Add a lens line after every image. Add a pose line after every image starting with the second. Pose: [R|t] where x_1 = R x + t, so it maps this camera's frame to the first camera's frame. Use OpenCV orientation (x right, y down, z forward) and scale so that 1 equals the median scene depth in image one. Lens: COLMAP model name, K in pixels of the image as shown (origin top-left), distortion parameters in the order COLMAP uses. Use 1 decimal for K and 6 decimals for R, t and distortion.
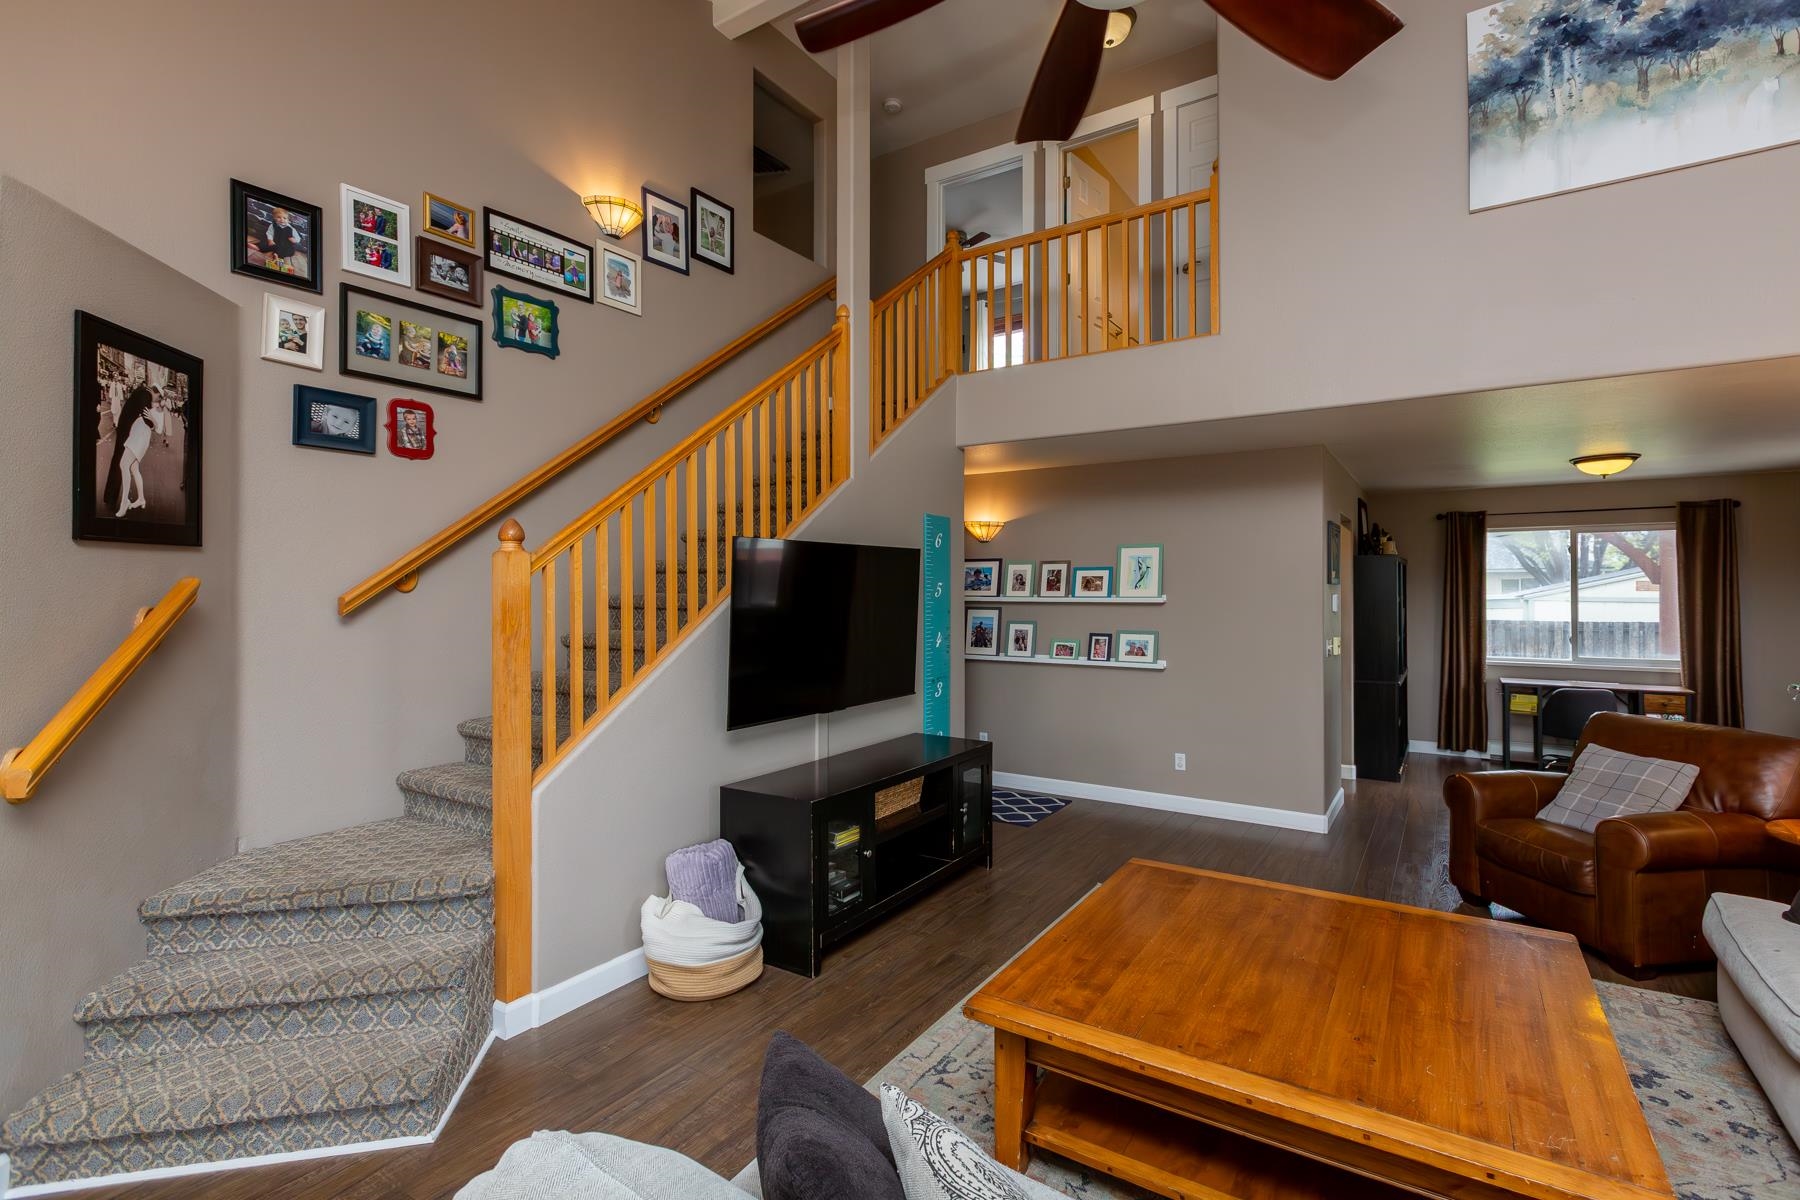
lens RADIAL K [[811.6, 0, 904.7], [0, 811.6, 592.1], [0, 0, 1]] dist [0.000365, -0.000841]
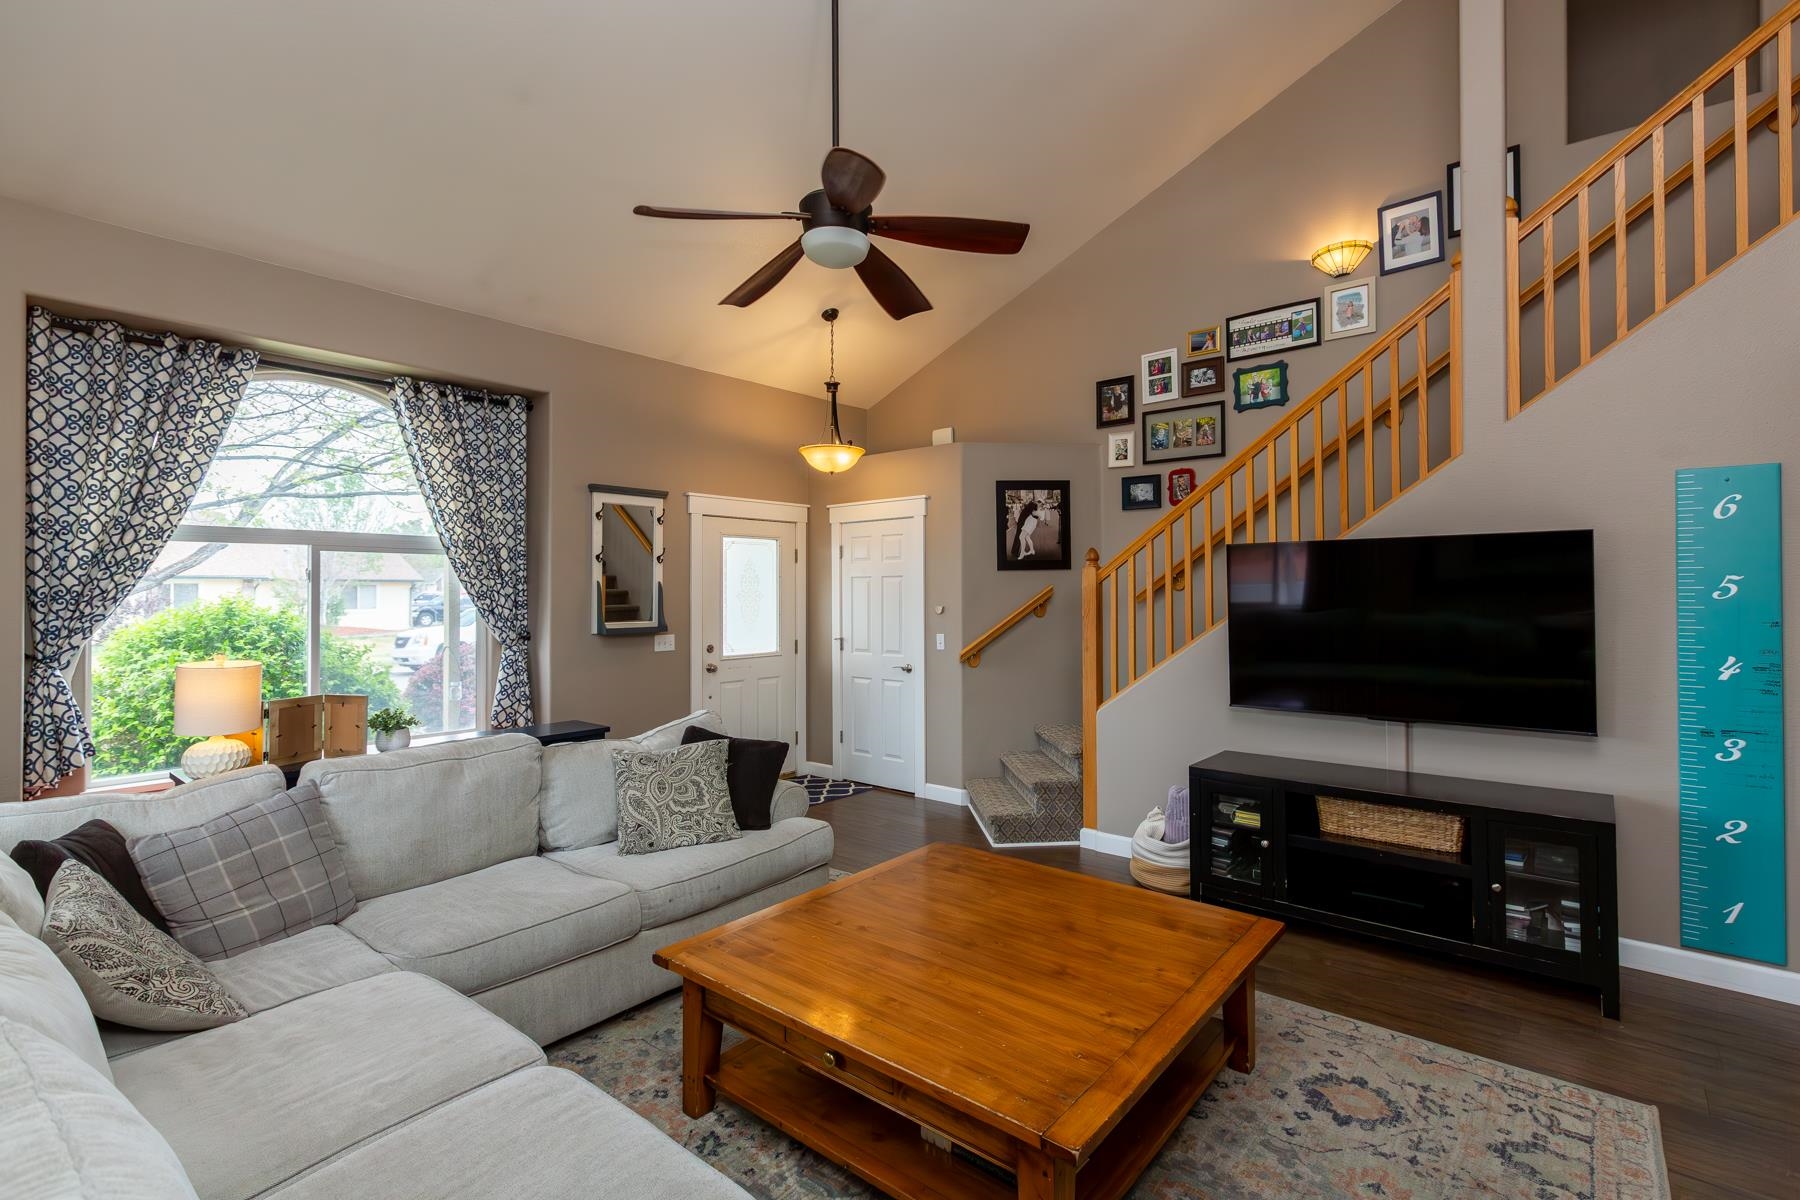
lens RADIAL K [[824.5, 0, 947.6], [0, 824.5, 587.0], [0, 0, 1]] dist [0.001544, -0.000091]
pose [[-0.077602, -0.004381, -0.996975, 0.999979], [-0.000373, 0.999990, -0.004365, 0.000260], [0.996984, 0.000034, -0.077603, 0.656642]]
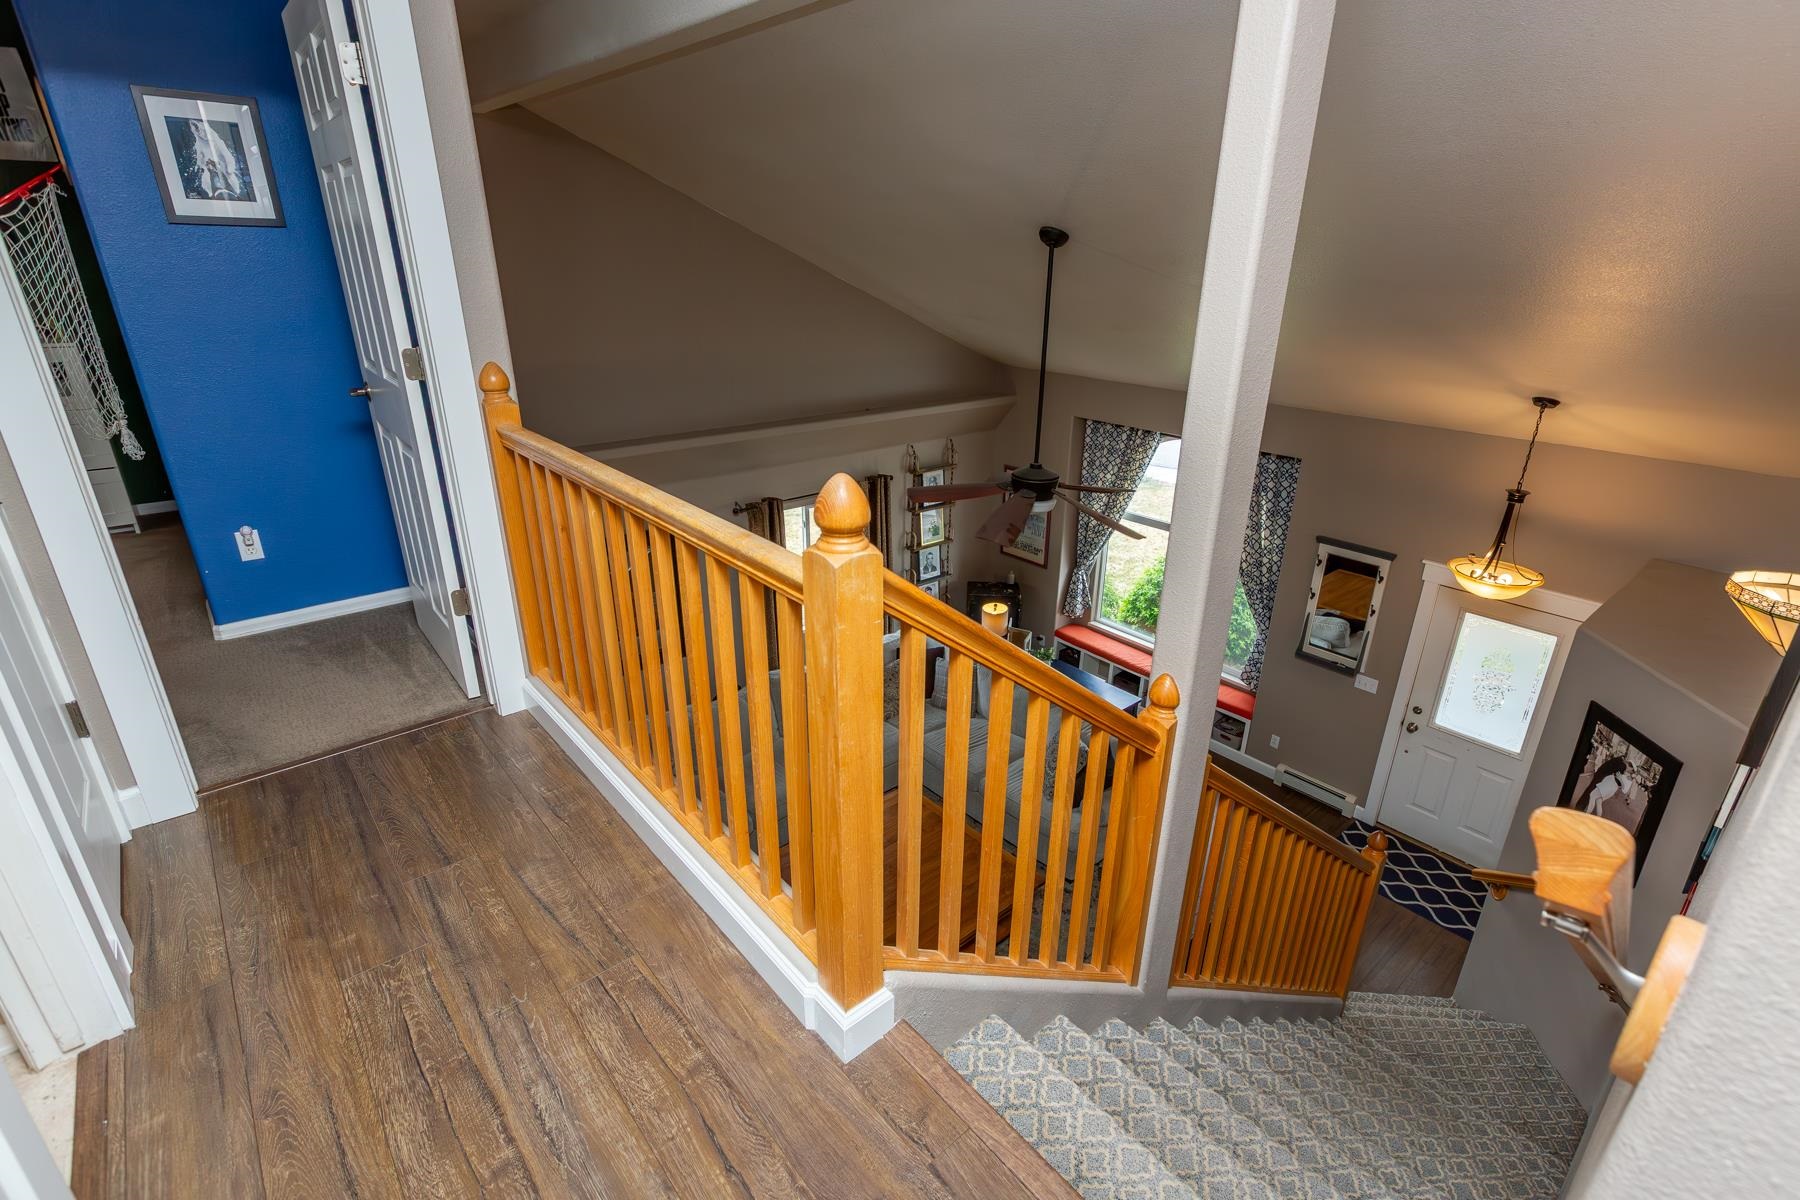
lens RADIAL K [[864.8, 0, 900.0], [0, 864.8, 600.0], [0, 0, 1]] dist [-0.000178, -0.000300]
pose [[-0.962063, -0.114892, 0.247456, -0.035752], [-0.010288, 0.921639, 0.387913, -0.764571], [-0.272633, 0.370651, -0.887856, 1.820225]]
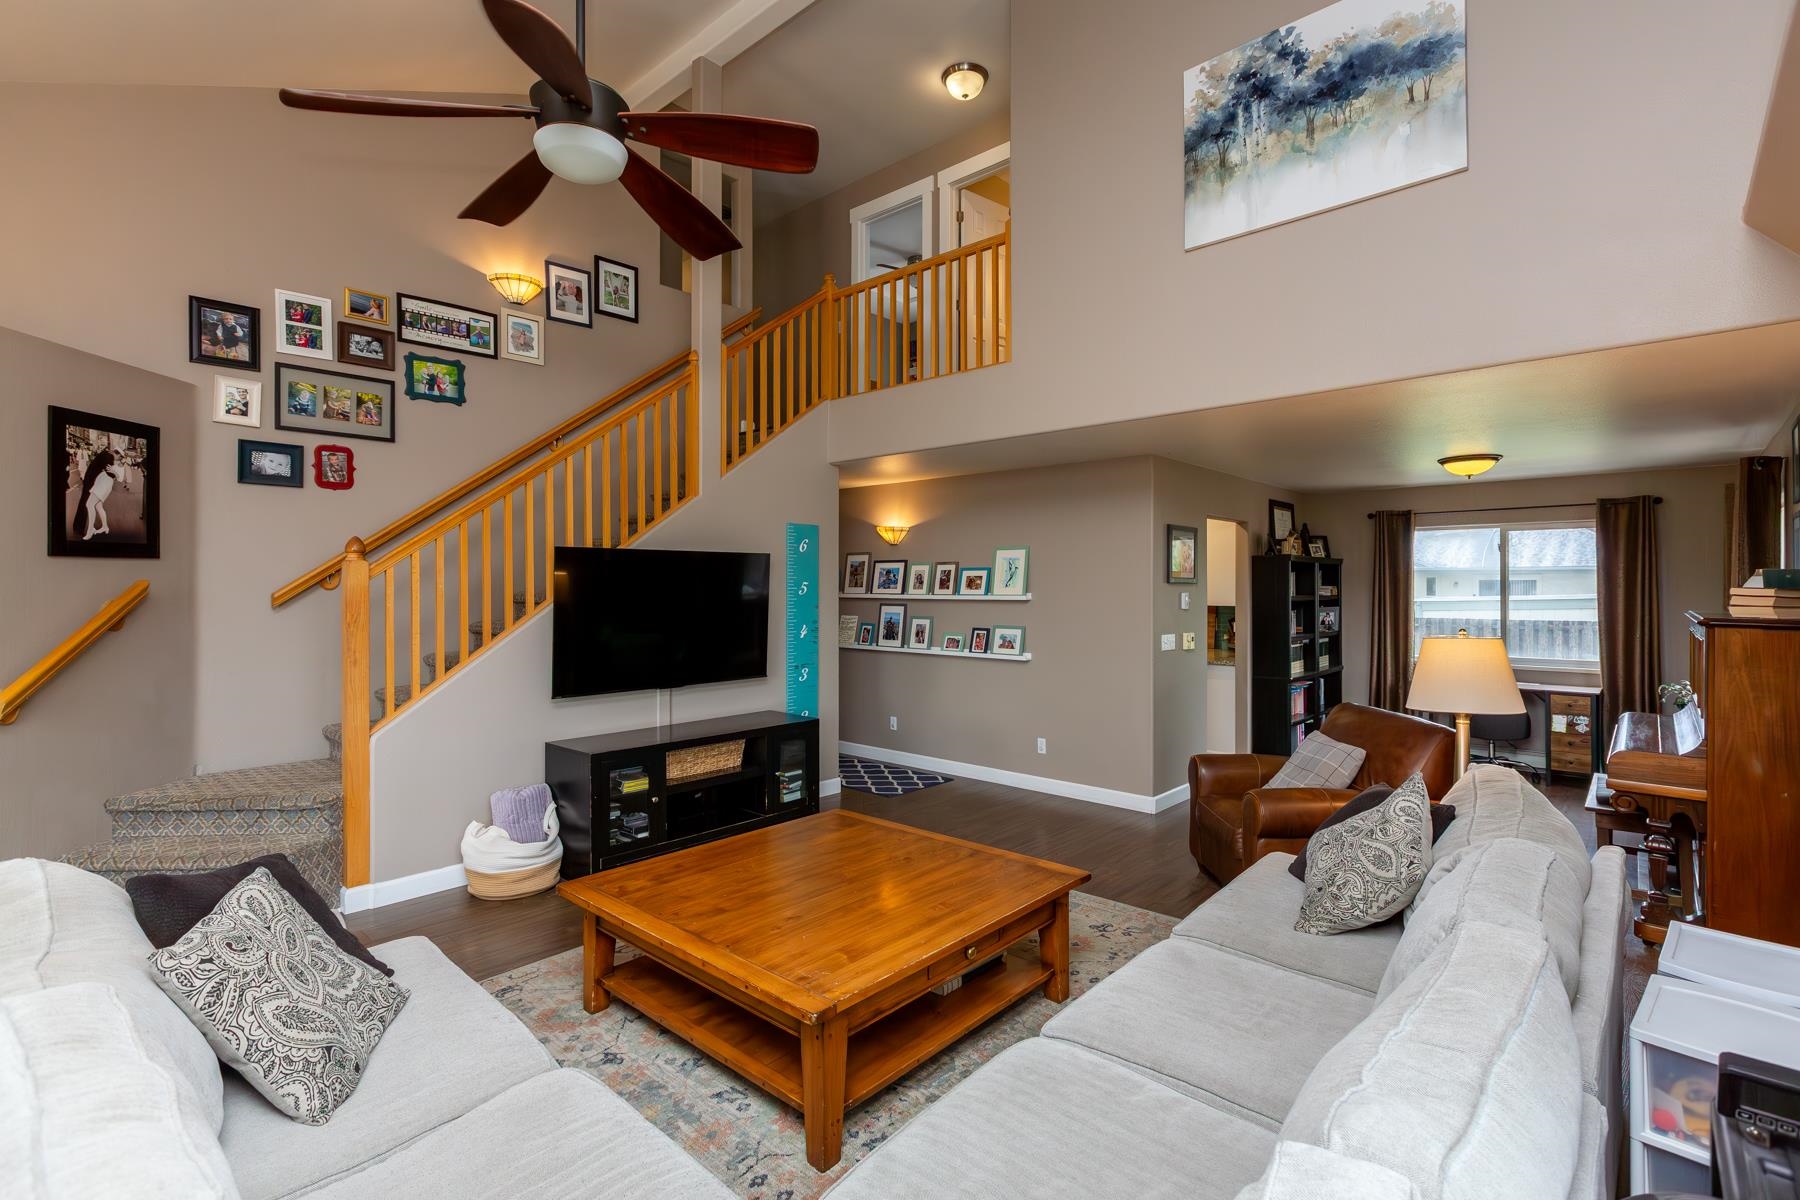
lens RADIAL K [[811.6, 0, 904.7], [0, 811.6, 592.1], [0, 0, 1]] dist [0.000365, -0.000841]
pose [[0.988650, 0.001437, -0.150228, 0.502950], [-0.001051, 0.999996, 0.002650, -0.000924], [0.150231, -0.002462, 0.988648, -0.169127]]
